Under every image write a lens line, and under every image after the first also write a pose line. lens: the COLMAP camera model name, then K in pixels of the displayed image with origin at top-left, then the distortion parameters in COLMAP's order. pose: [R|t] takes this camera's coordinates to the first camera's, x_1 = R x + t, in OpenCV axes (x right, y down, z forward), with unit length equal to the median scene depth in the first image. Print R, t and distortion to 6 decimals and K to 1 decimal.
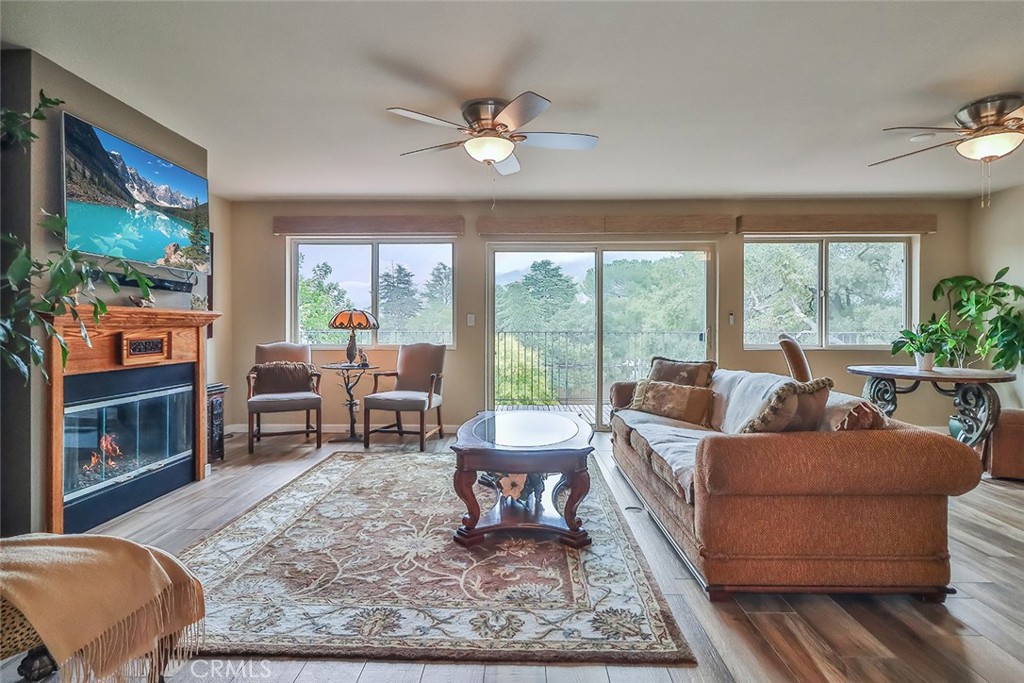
lens RADIAL K [[534.8, 0, 515.7], [0, 534.8, 325.6], [0, 0, 1]] dist [-0.002953, -0.000676]
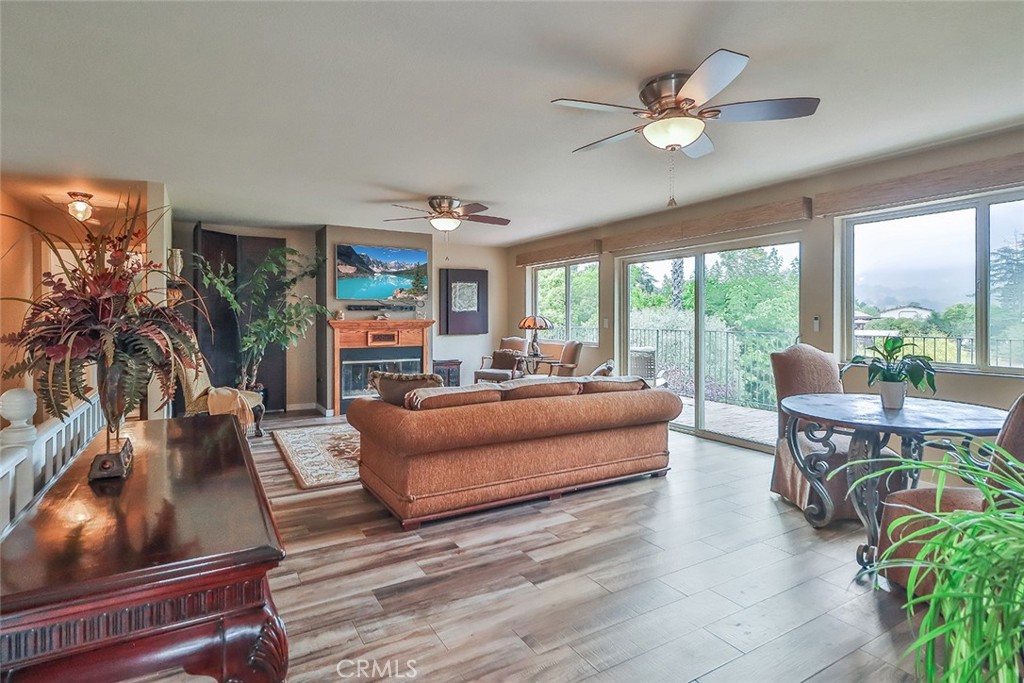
lens RADIAL K [[534.8, 0, 515.7], [0, 534.8, 325.6], [0, 0, 1]] dist [-0.002953, -0.000676]
pose [[0.521713, 0.013362, -0.853016, 1.307352], [0.001681, 0.999859, 0.016691, -0.041701], [0.853119, -0.010142, 0.521618, 0.293502]]
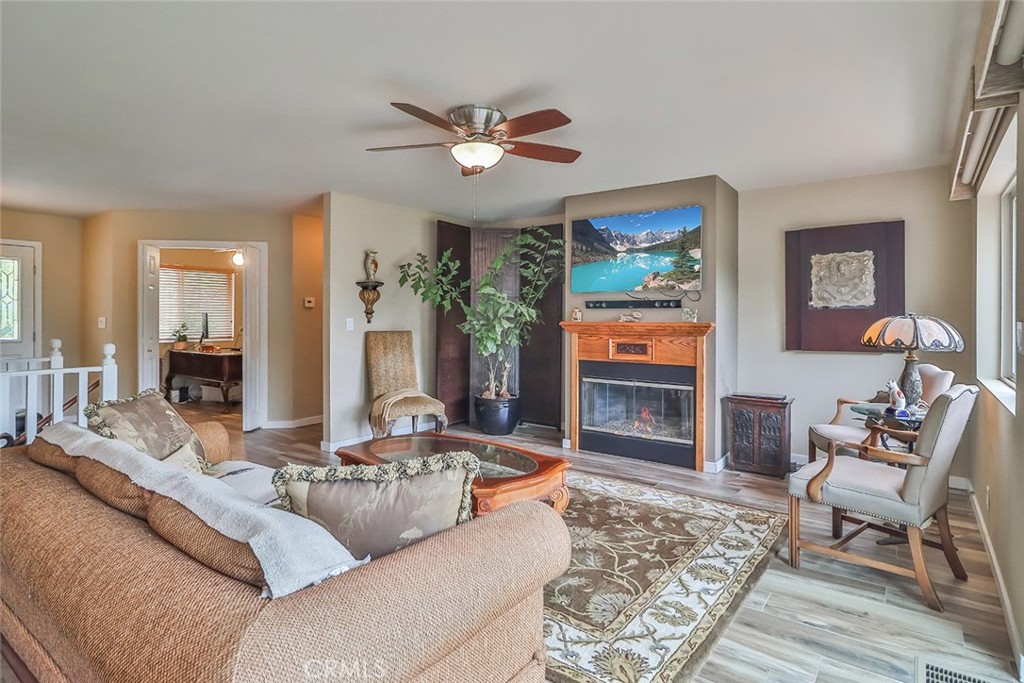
lens RADIAL K [[534.8, 0, 515.7], [0, 534.8, 325.6], [0, 0, 1]] dist [-0.002953, -0.000676]
pose [[-0.583393, 0.006925, -0.812161, 0.604764], [-0.001355, 0.999954, 0.009500, -0.033513], [0.812189, 0.006643, -0.583357, 1.441540]]
